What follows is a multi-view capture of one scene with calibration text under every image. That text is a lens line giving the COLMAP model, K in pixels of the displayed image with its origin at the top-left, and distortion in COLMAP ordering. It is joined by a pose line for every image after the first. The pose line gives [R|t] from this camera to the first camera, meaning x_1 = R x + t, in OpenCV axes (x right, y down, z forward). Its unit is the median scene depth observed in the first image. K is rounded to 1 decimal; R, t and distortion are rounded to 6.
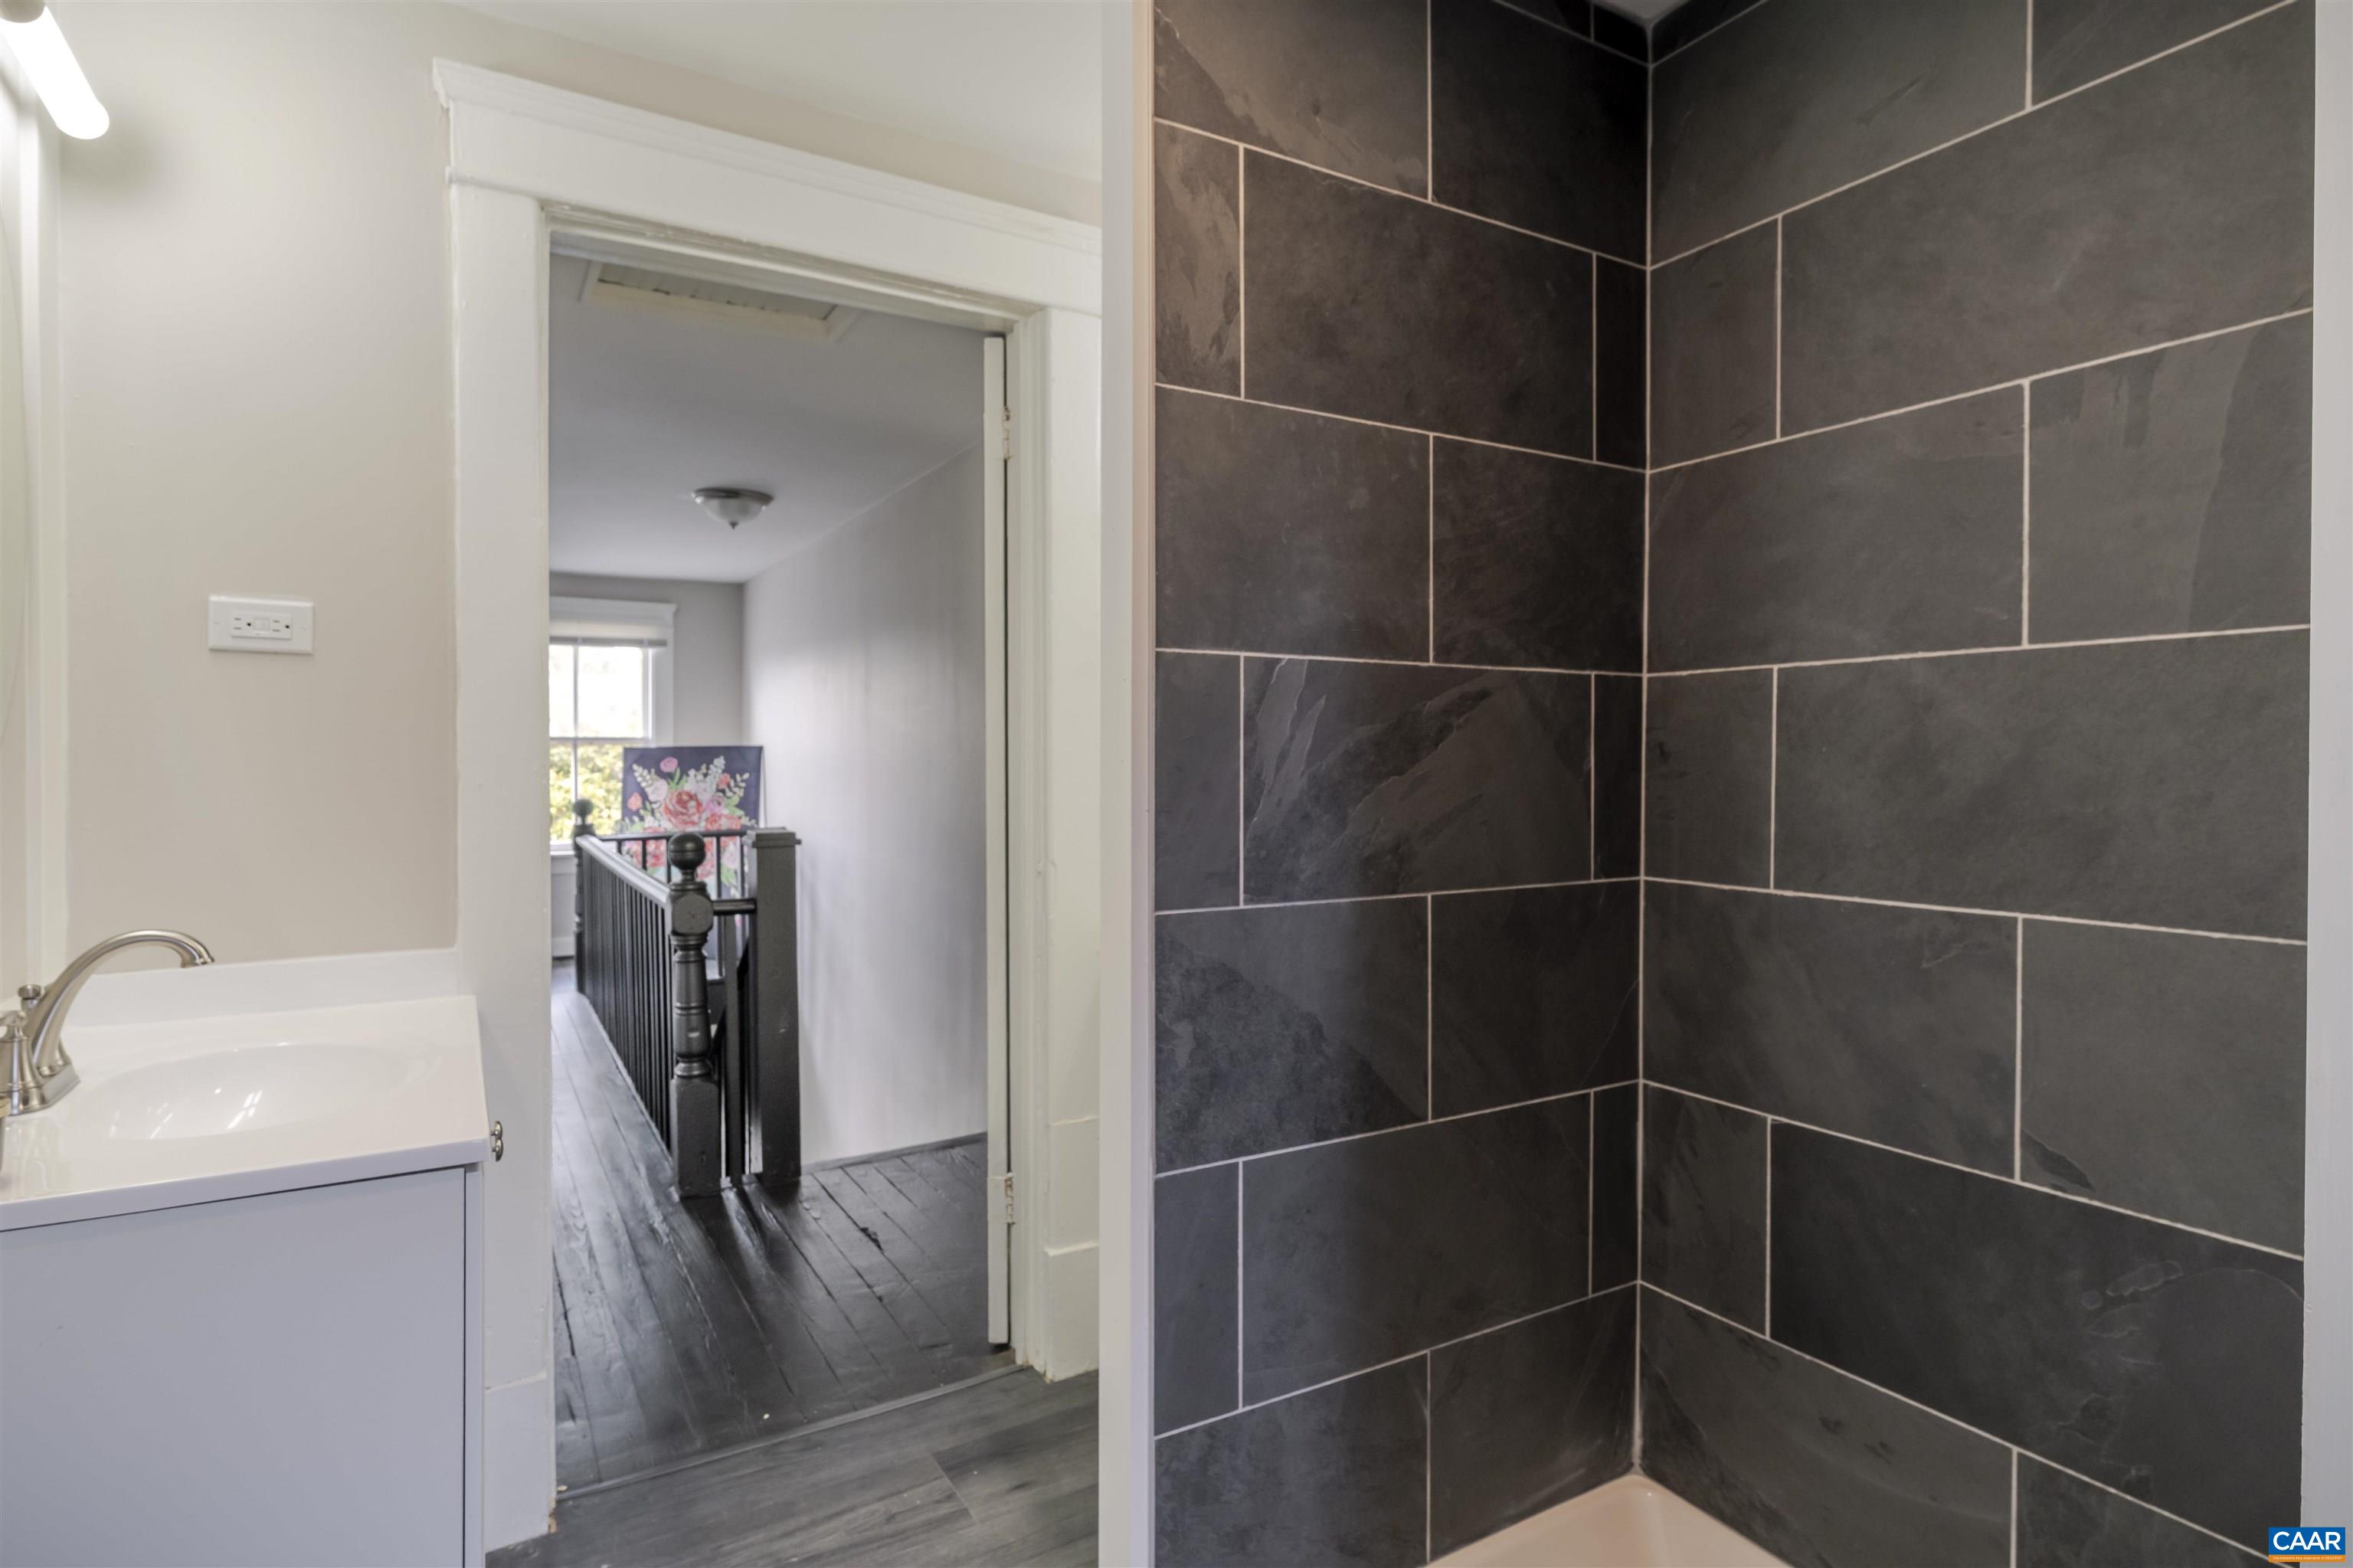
lens RADIAL K [[1225.5, 0, 1189.0], [0, 1225.5, 758.7], [0, 0, 1]] dist [0.003677, 0.000229]
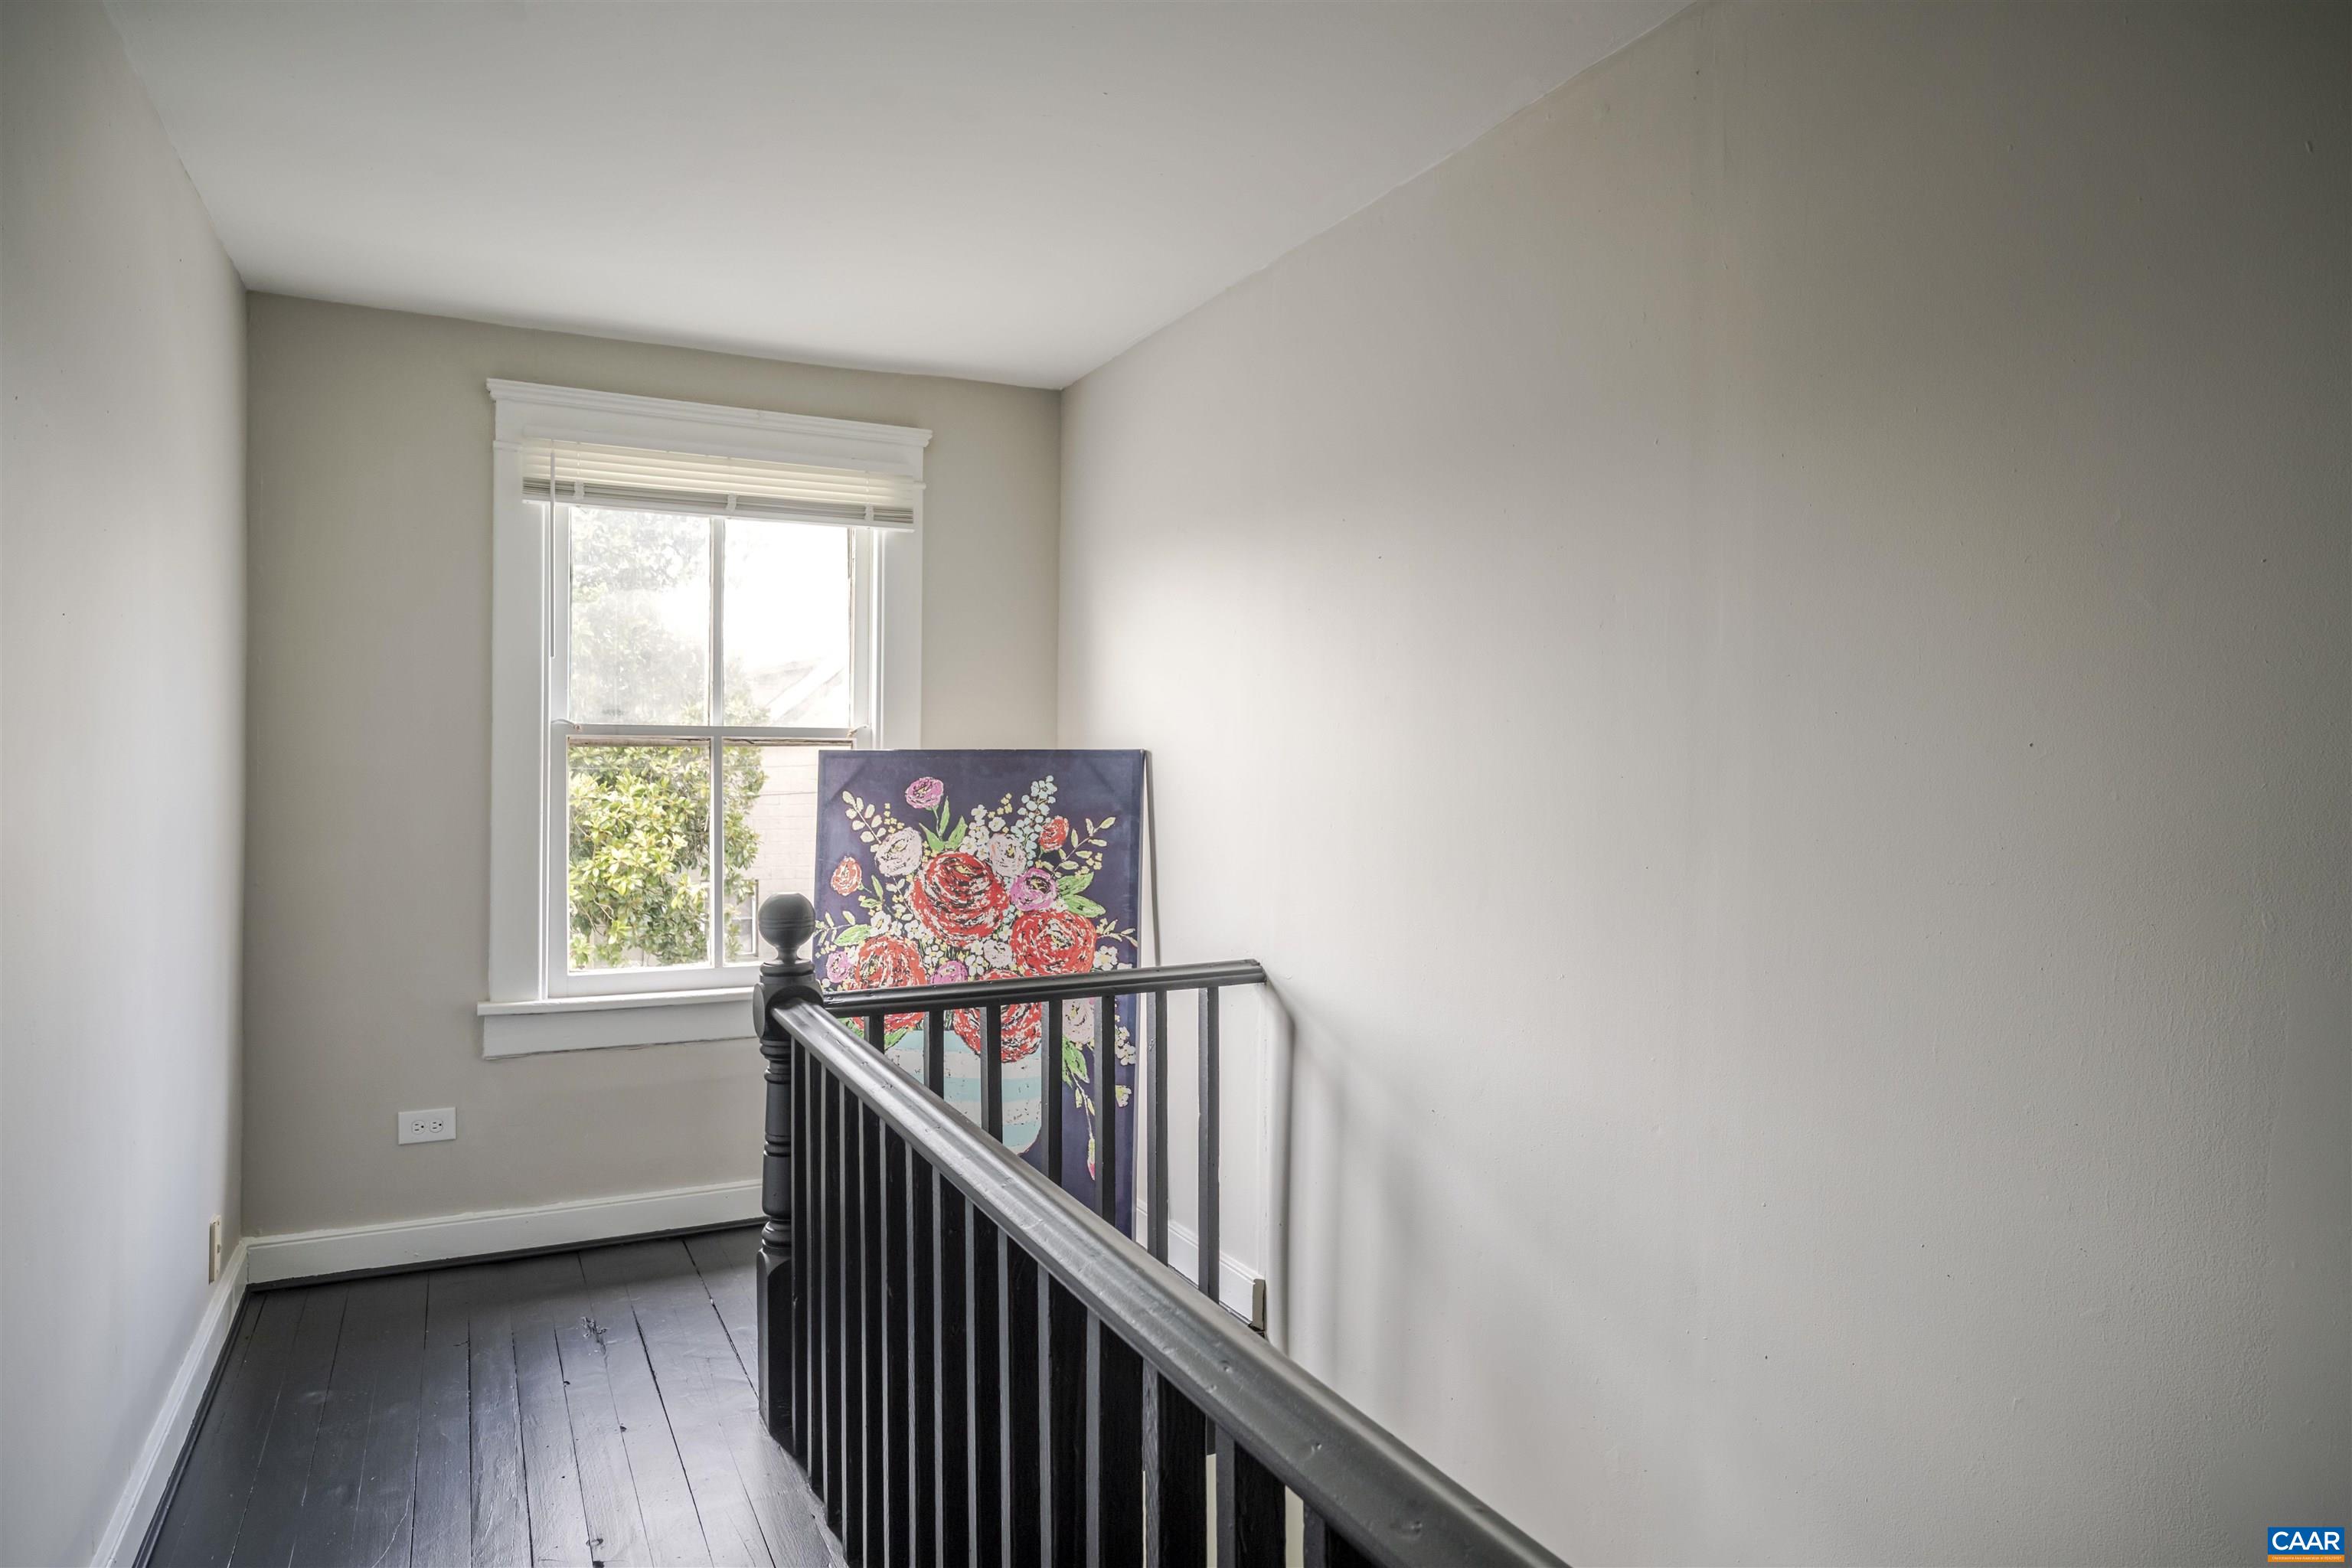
lens RADIAL K [[1470.2, 0, 1172.9], [0, 1470.2, 792.0], [0, 0, 1]] dist [-0.004507, -0.000247]
pose [[0.995828, 0.013266, -0.090276, -0.291128], [-0.011656, 0.999764, 0.018331, -0.005931], [0.090498, -0.017202, 0.995748, 0.494008]]
